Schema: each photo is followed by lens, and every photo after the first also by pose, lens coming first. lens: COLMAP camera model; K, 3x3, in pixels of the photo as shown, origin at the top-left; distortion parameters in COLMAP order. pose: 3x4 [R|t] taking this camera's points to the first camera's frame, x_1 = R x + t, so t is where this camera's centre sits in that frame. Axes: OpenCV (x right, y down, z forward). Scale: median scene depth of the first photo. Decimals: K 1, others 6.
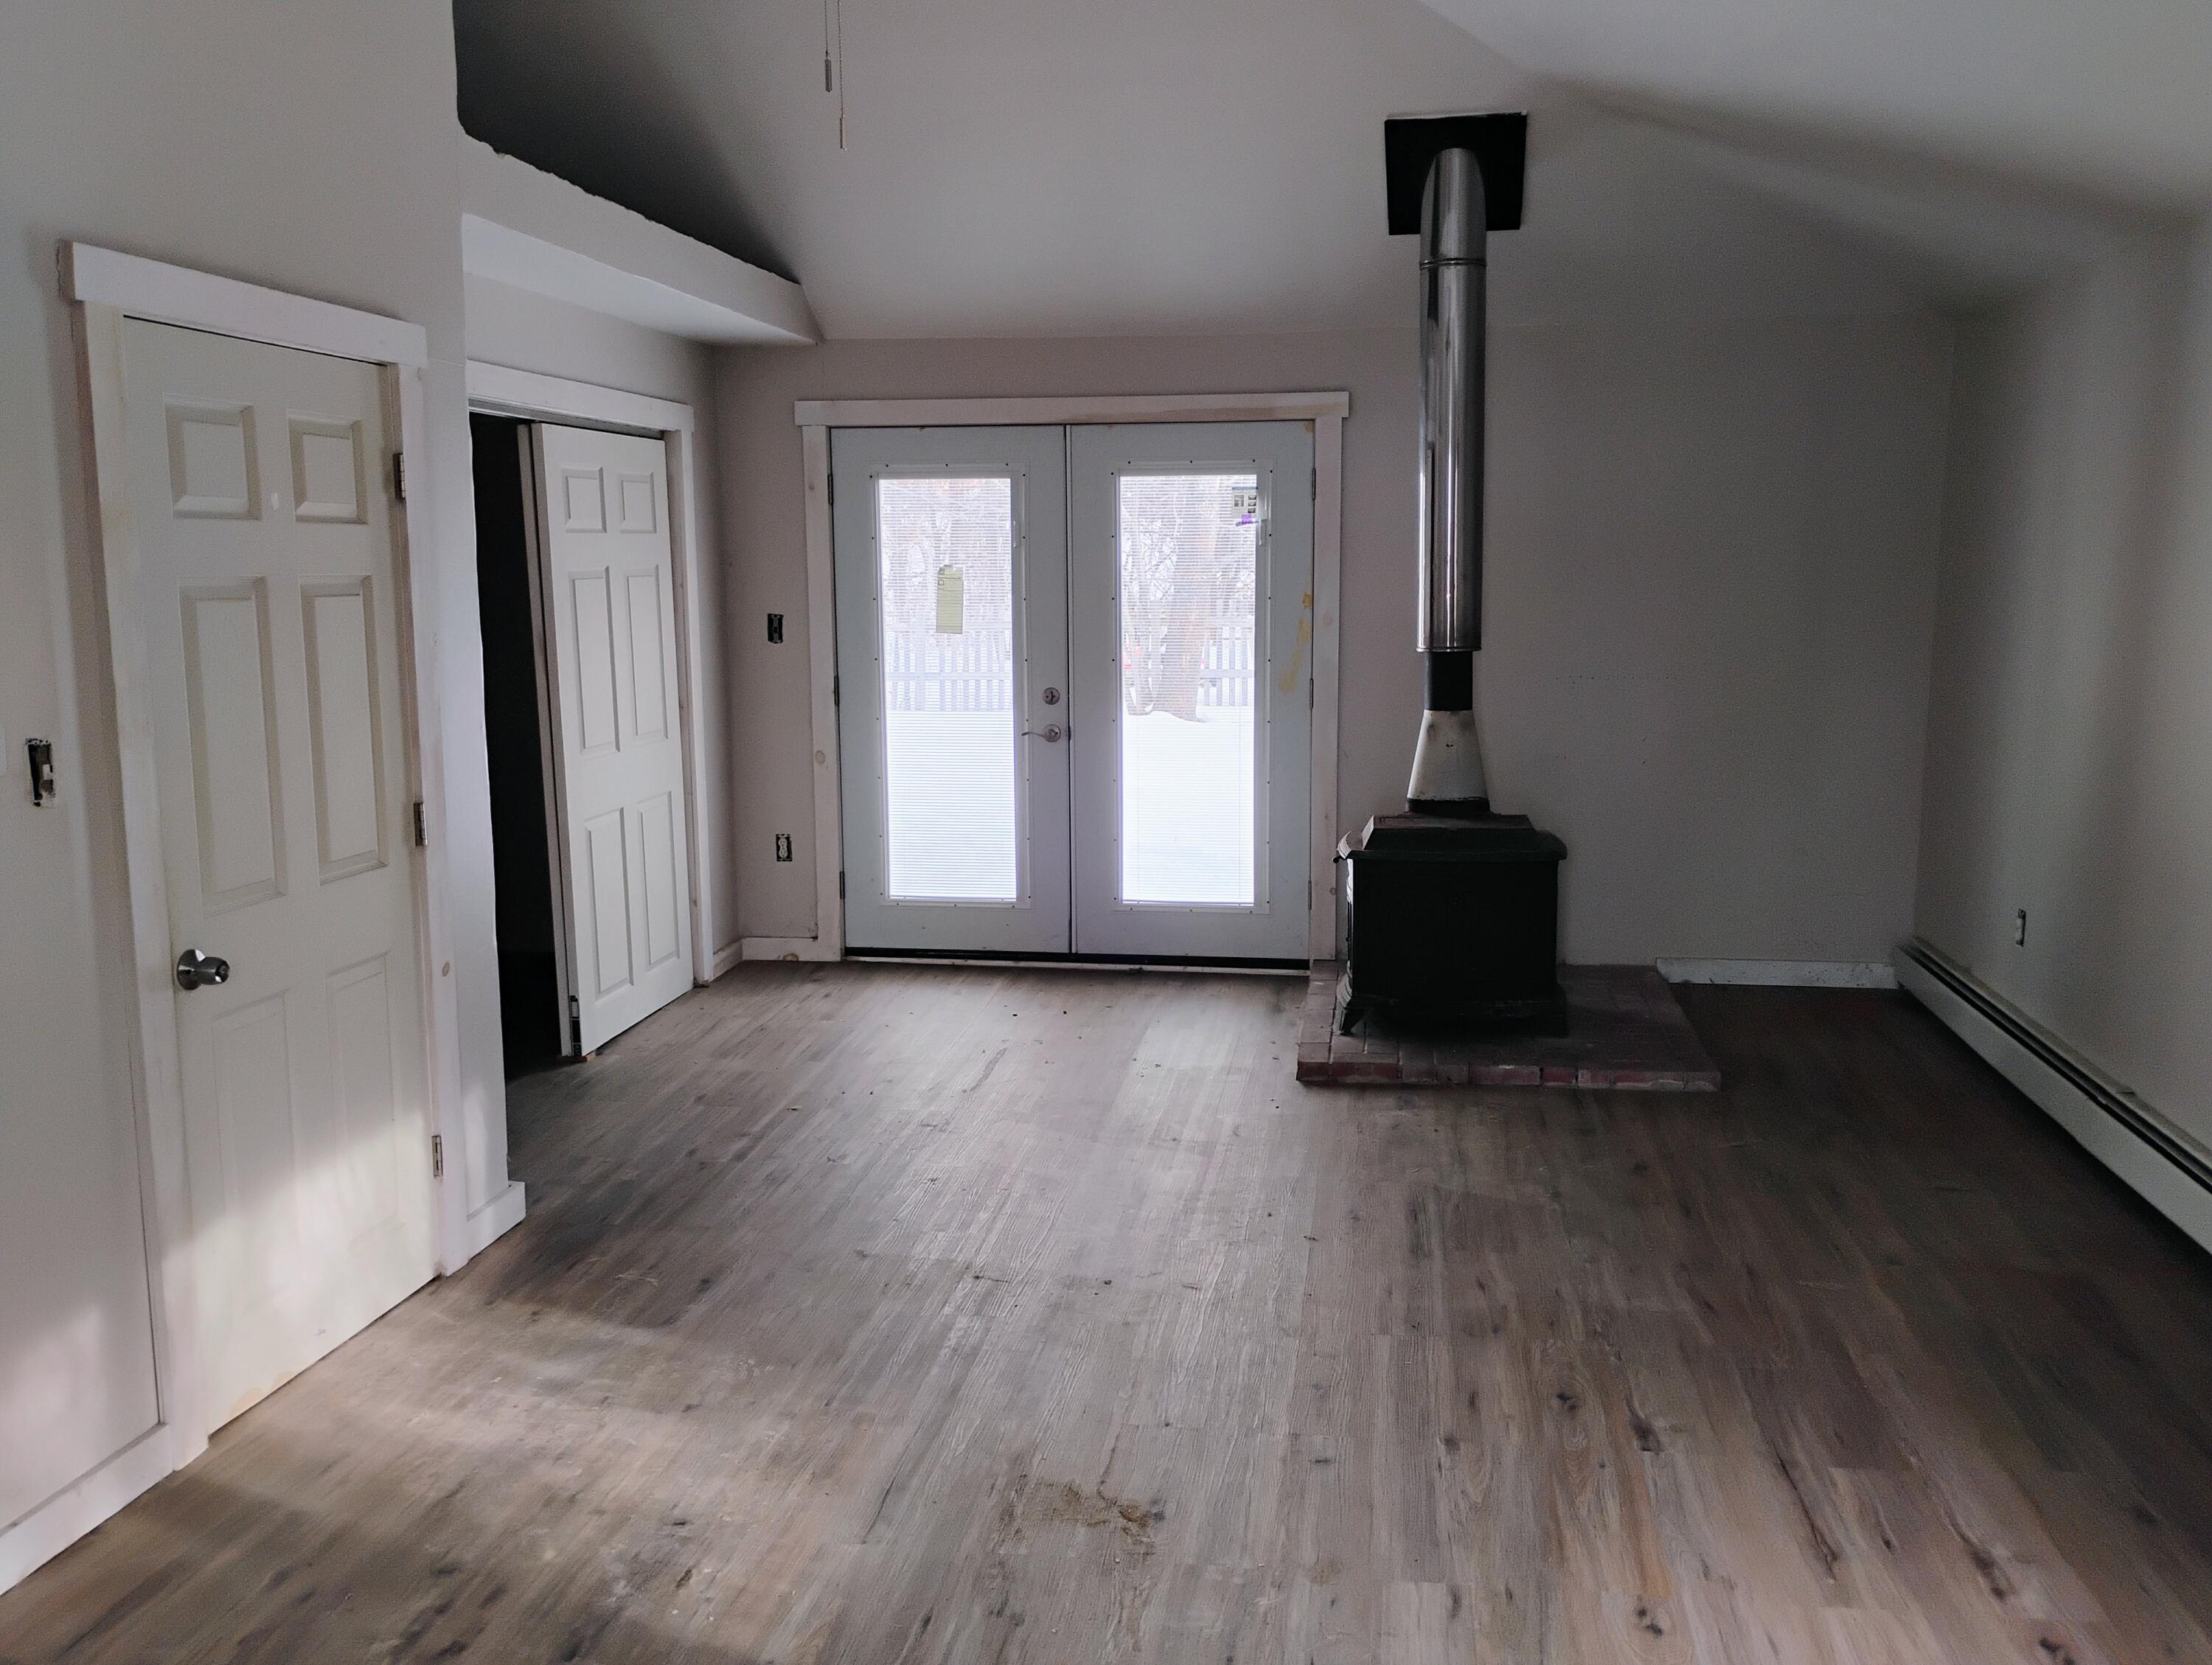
lens RADIAL K [[1828.8, 0, 1119.7], [0, 1828.8, 828.1], [0, 0, 1]] dist [0.064480, -0.080647]
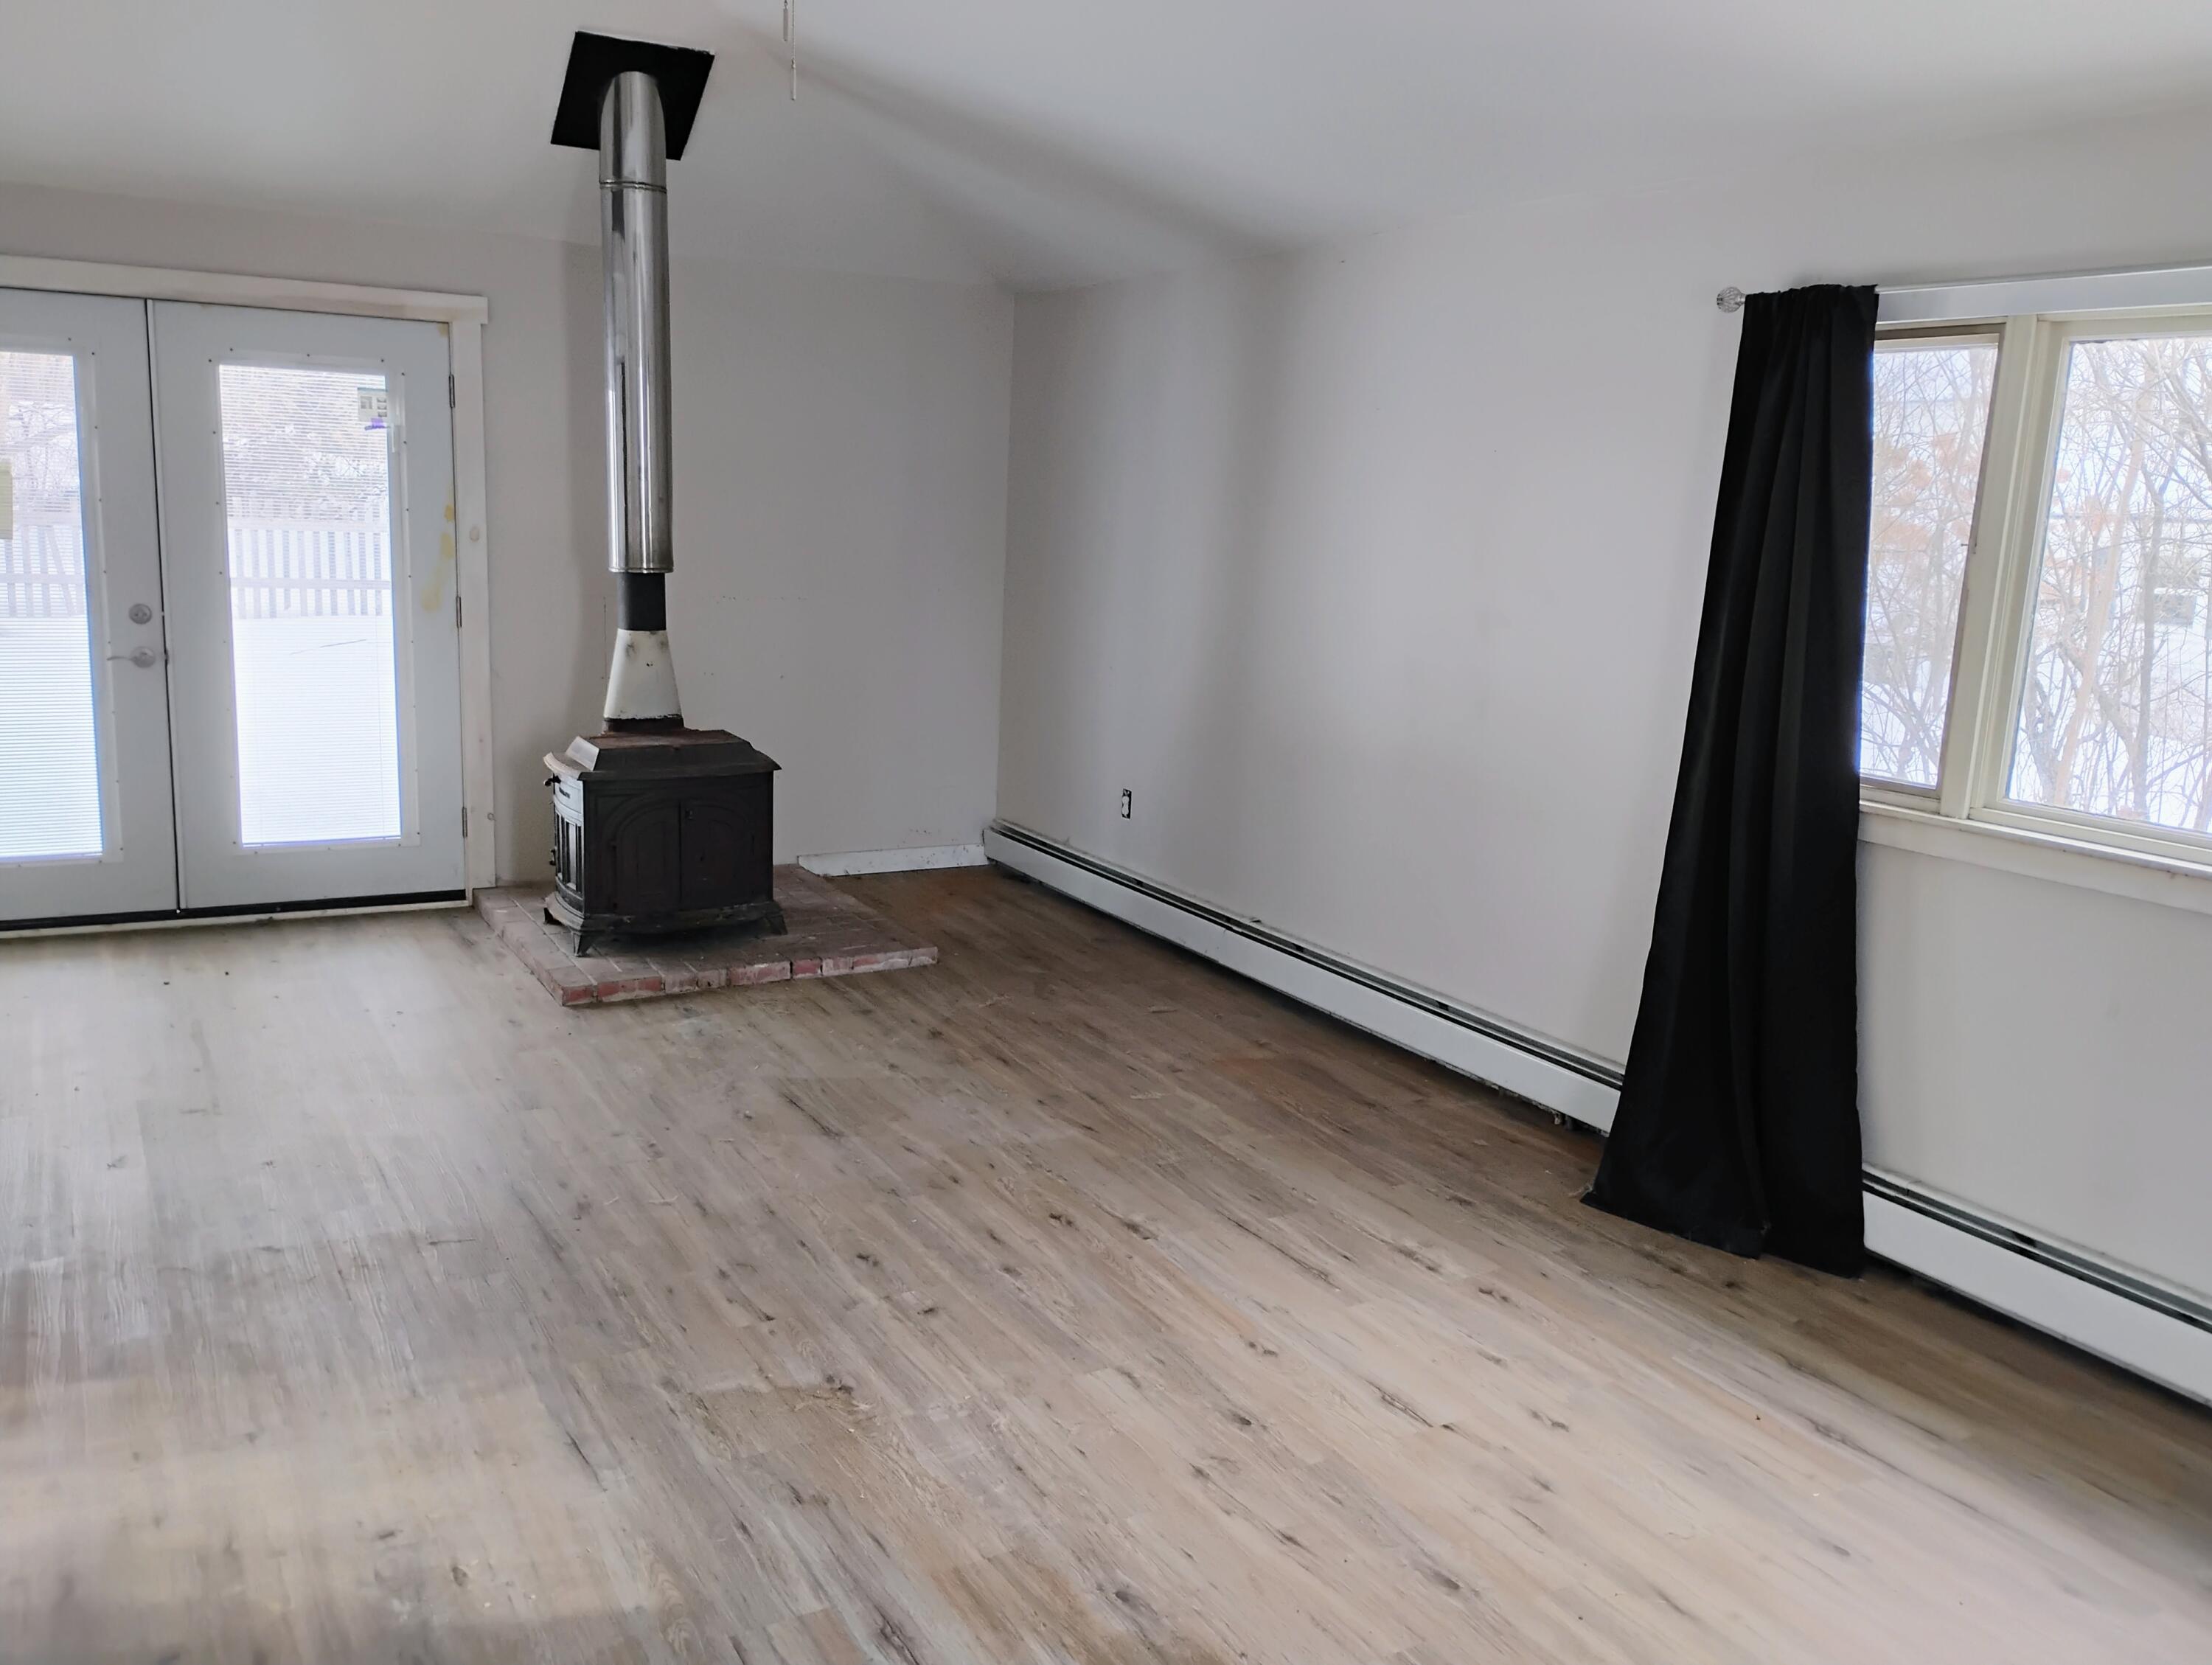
lens RADIAL K [[1828.8, 0, 1119.7], [0, 1828.8, 828.1], [0, 0, 1]] dist [0.064480, -0.080647]
pose [[0.783622, -0.074724, 0.616728, -0.271006], [0.044107, 0.996926, 0.064747, -0.009669], [-0.619670, -0.023535, 0.784509, 0.032788]]
